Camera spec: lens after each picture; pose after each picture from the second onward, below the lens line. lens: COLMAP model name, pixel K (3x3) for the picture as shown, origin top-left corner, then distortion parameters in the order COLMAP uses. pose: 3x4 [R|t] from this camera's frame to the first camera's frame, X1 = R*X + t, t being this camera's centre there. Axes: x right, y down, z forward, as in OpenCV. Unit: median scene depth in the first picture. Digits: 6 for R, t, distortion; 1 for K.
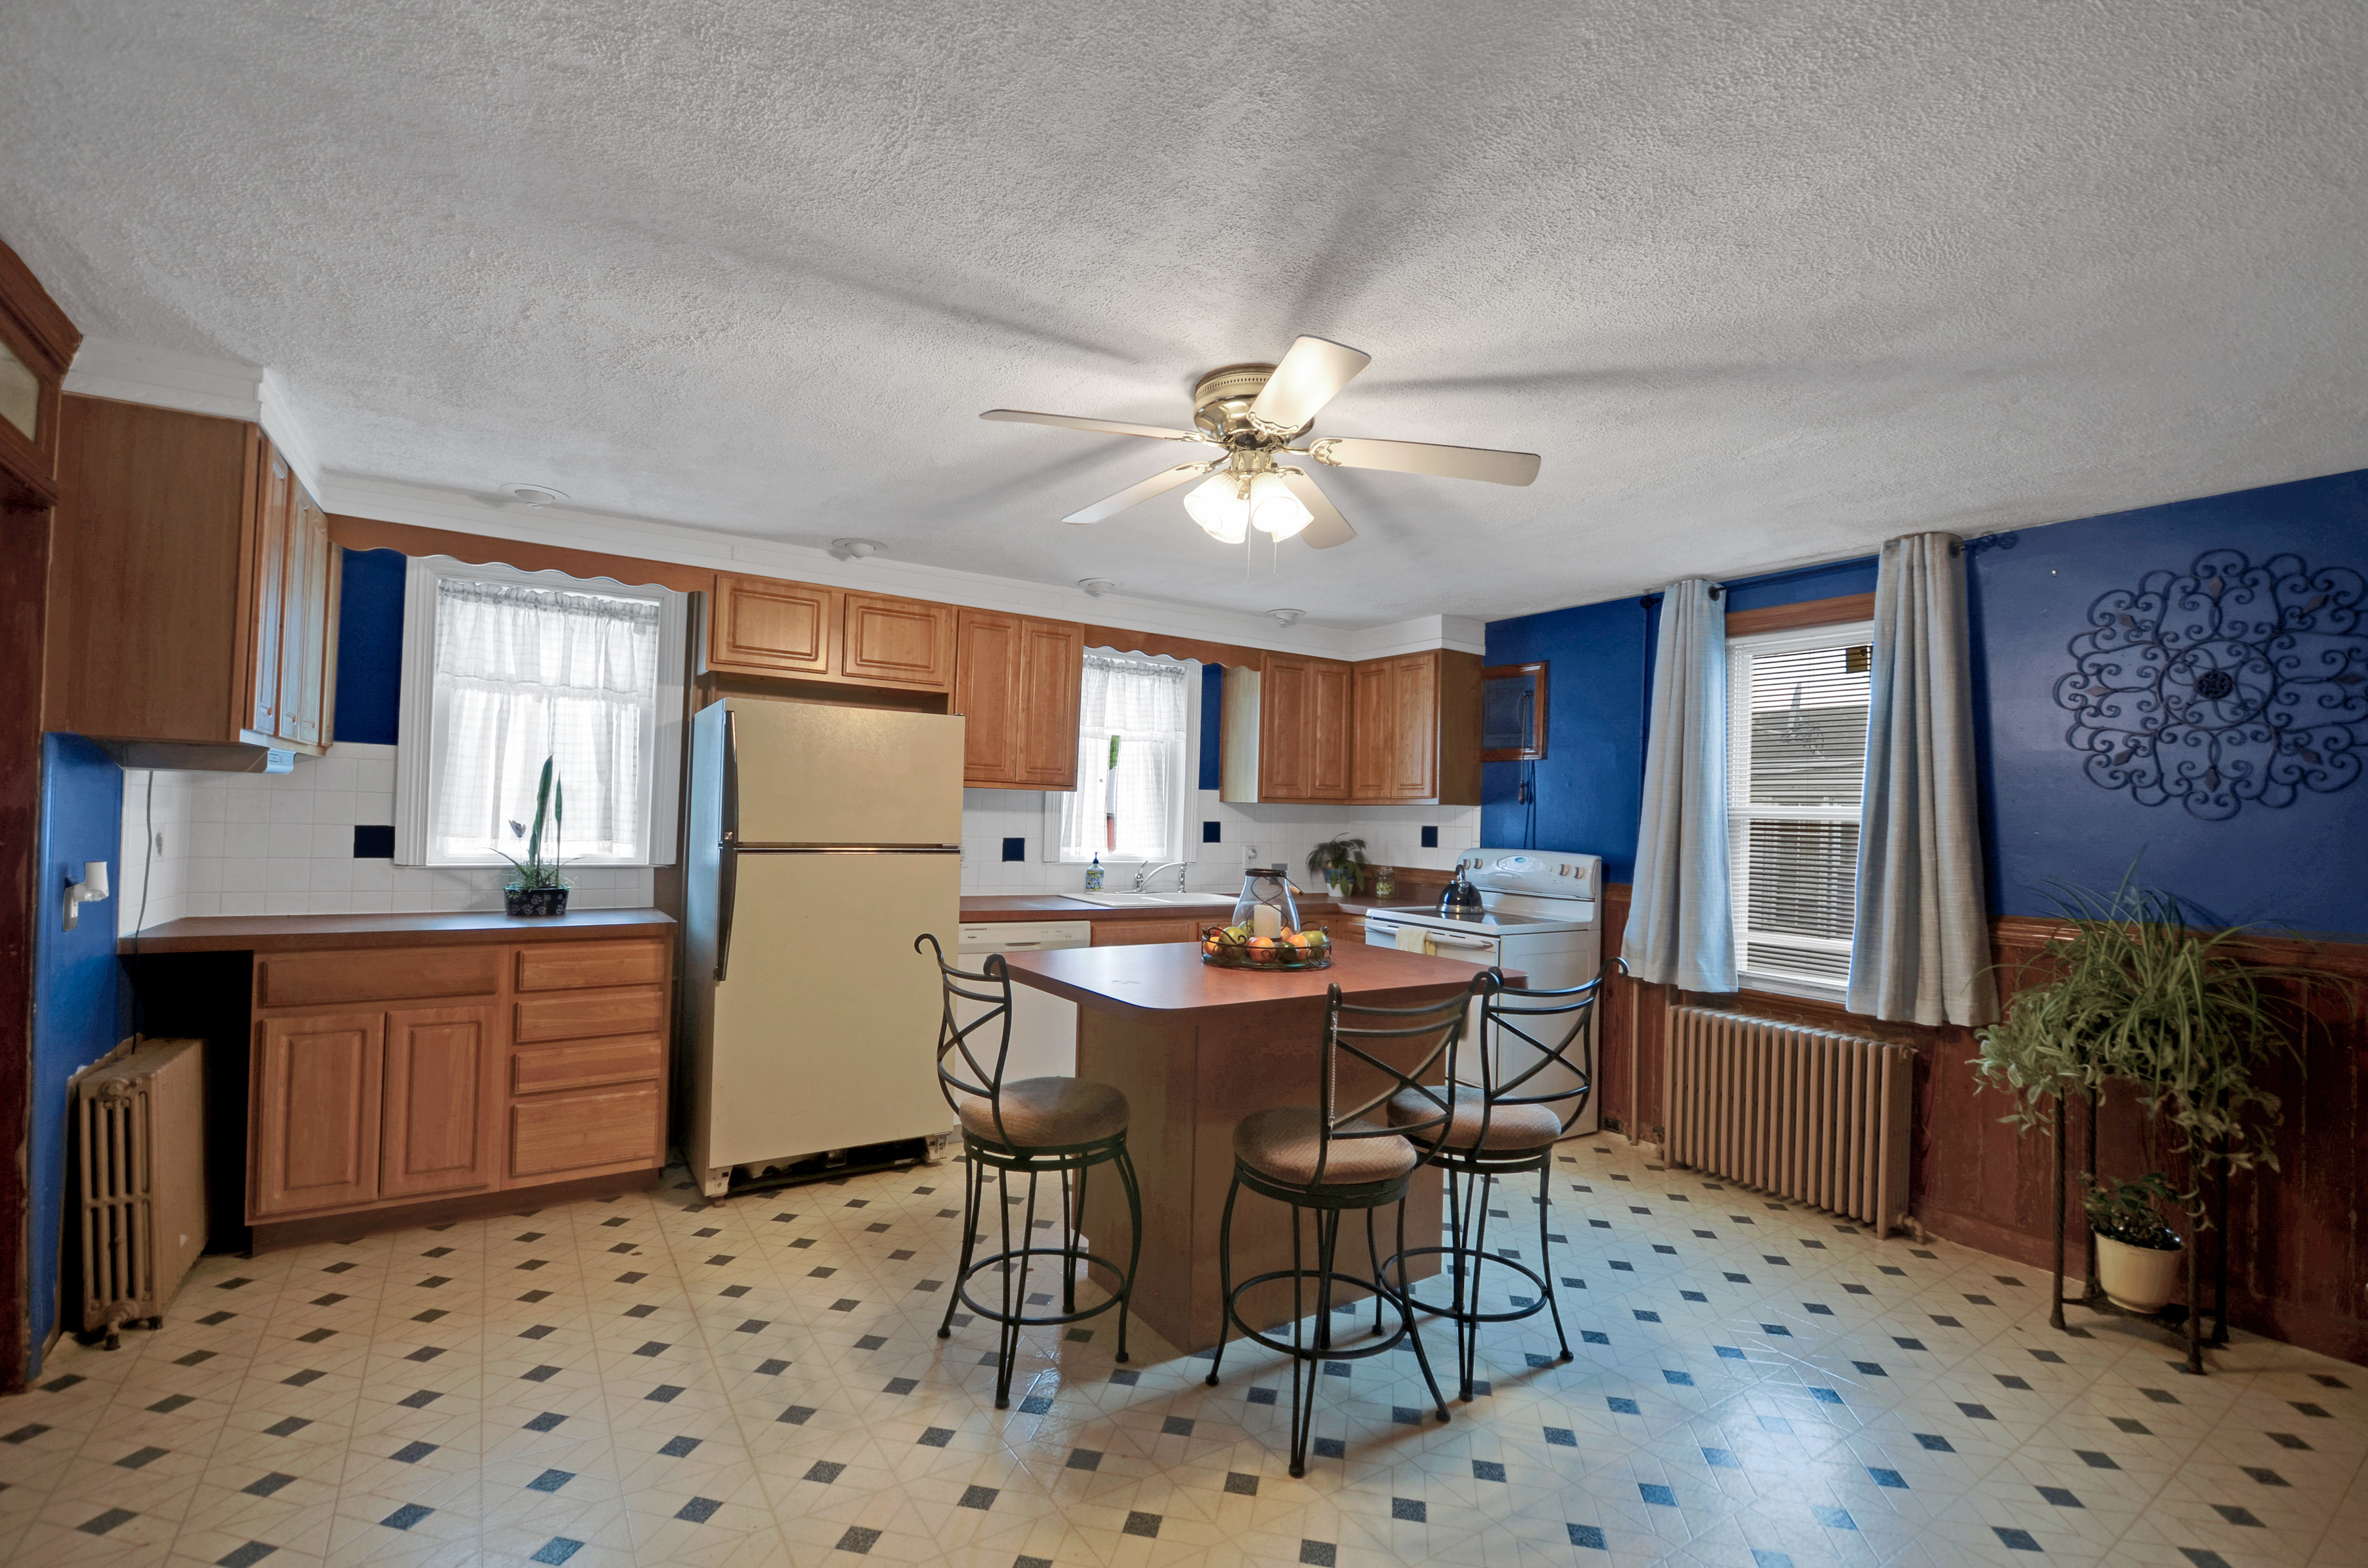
lens RADIAL K [[1015.3, 0, 1185.4], [0, 1015.3, 789.3], [0, 0, 1]] dist [-0.010998, -0.002647]
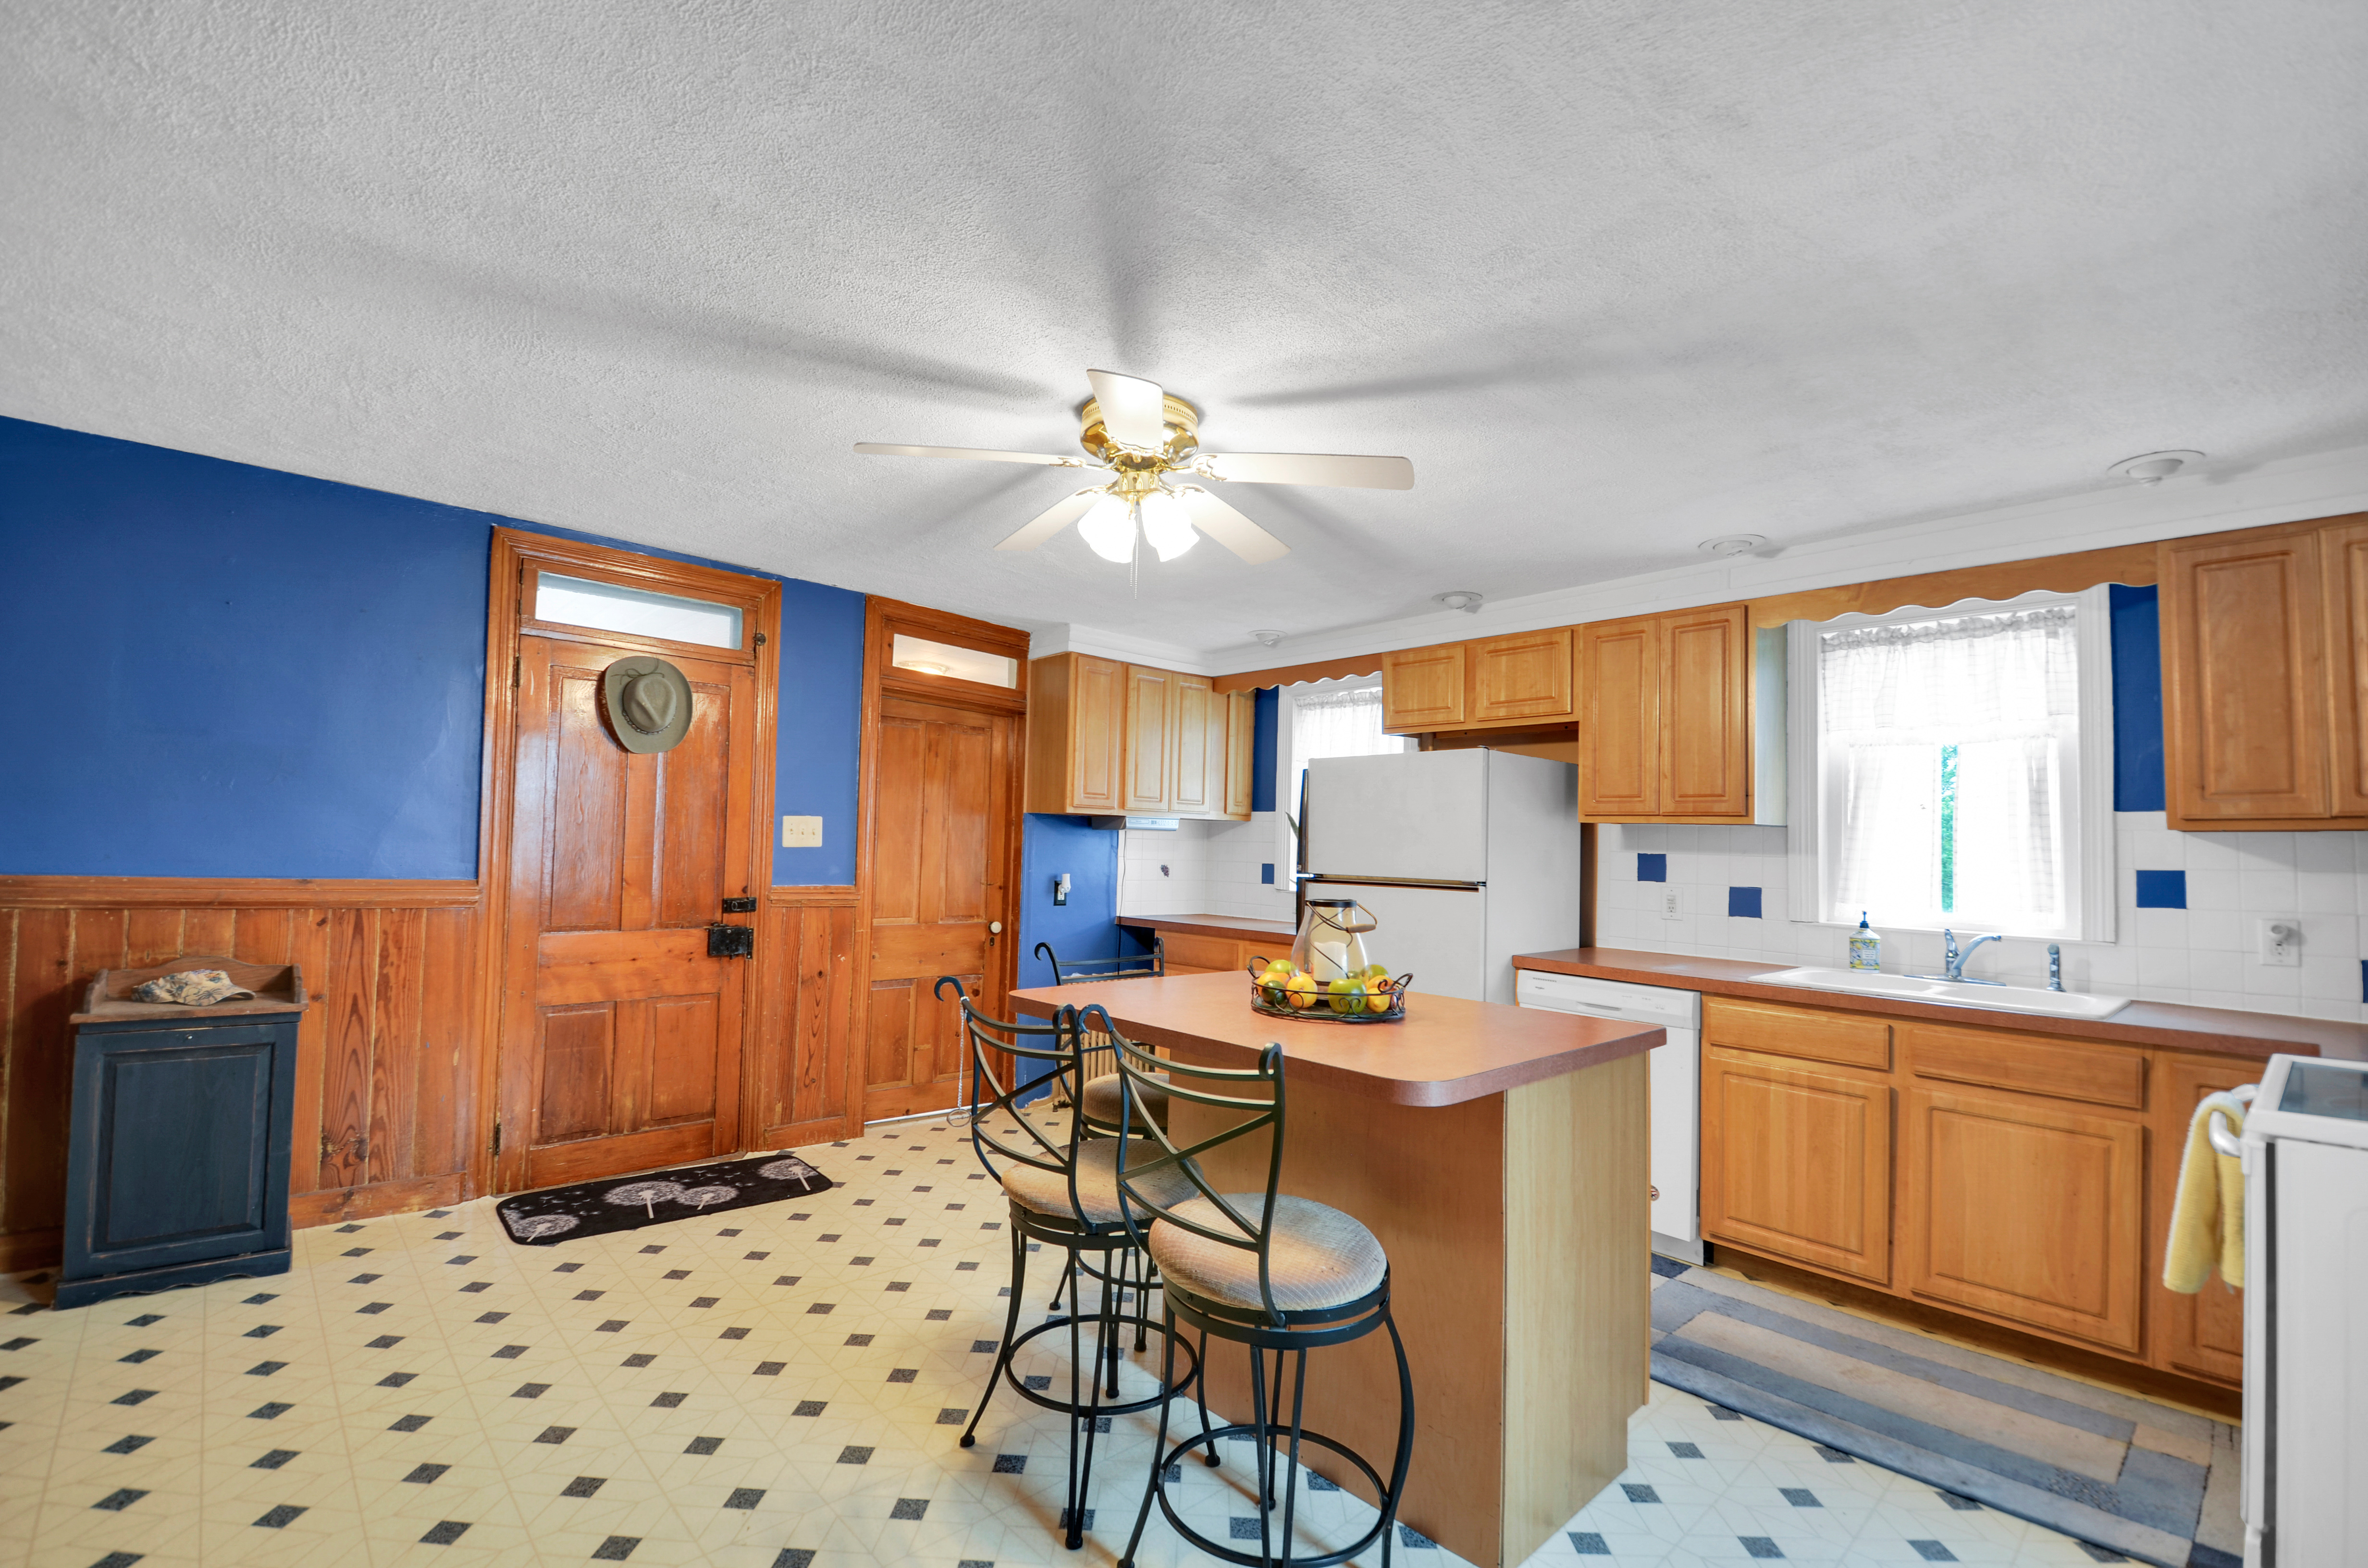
lens RADIAL K [[1015.3, 0, 1182.2], [0, 1015.3, 803.5], [0, 0, 1]] dist [-0.010998, -0.002647]
pose [[0.171775, -0.063914, -0.983061, 0.576604], [0.006574, 0.997945, -0.063733, 0.033716], [0.985114, 0.004485, 0.171842, 0.482570]]
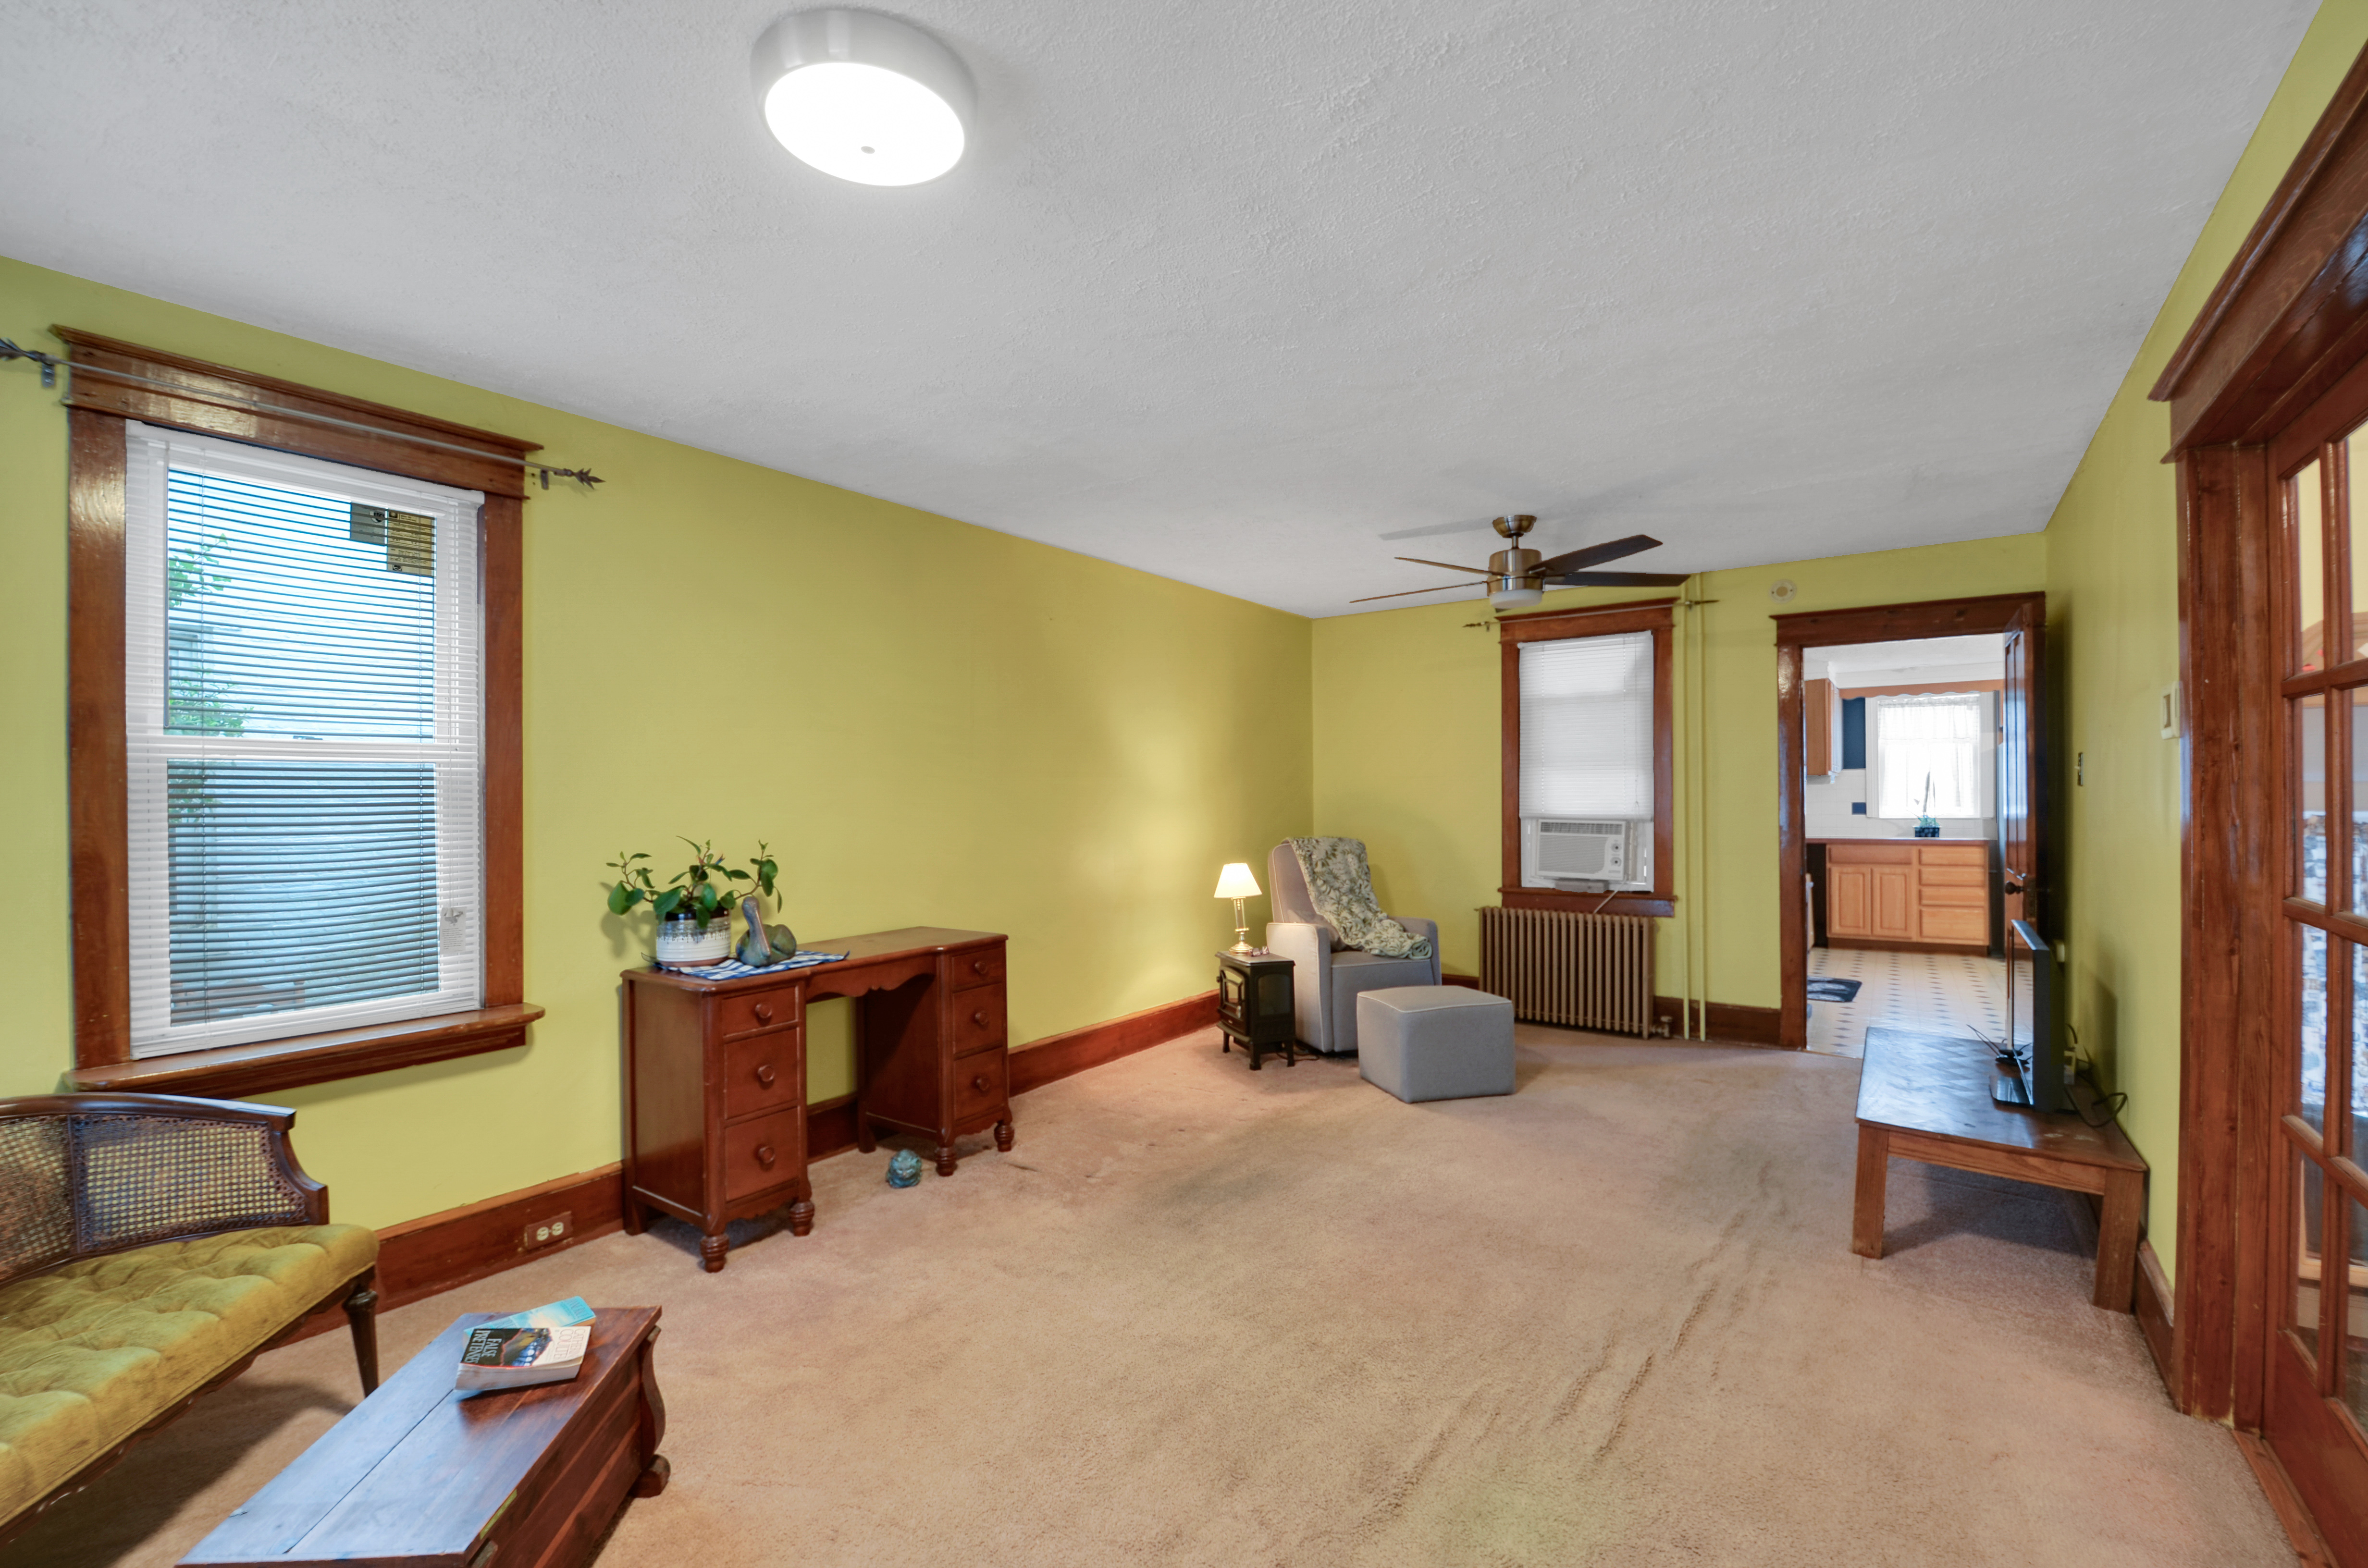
lens RADIAL K [[1015.3, 0, 1176.3], [0, 1015.3, 791.9], [0, 0, 1]] dist [-0.010998, -0.002647]
pose [[0.352375, -0.027483, -0.935455, 0.796954], [0.042437, 0.999010, -0.013365, -0.022319], [0.934896, -0.034988, 0.353193, -1.235960]]
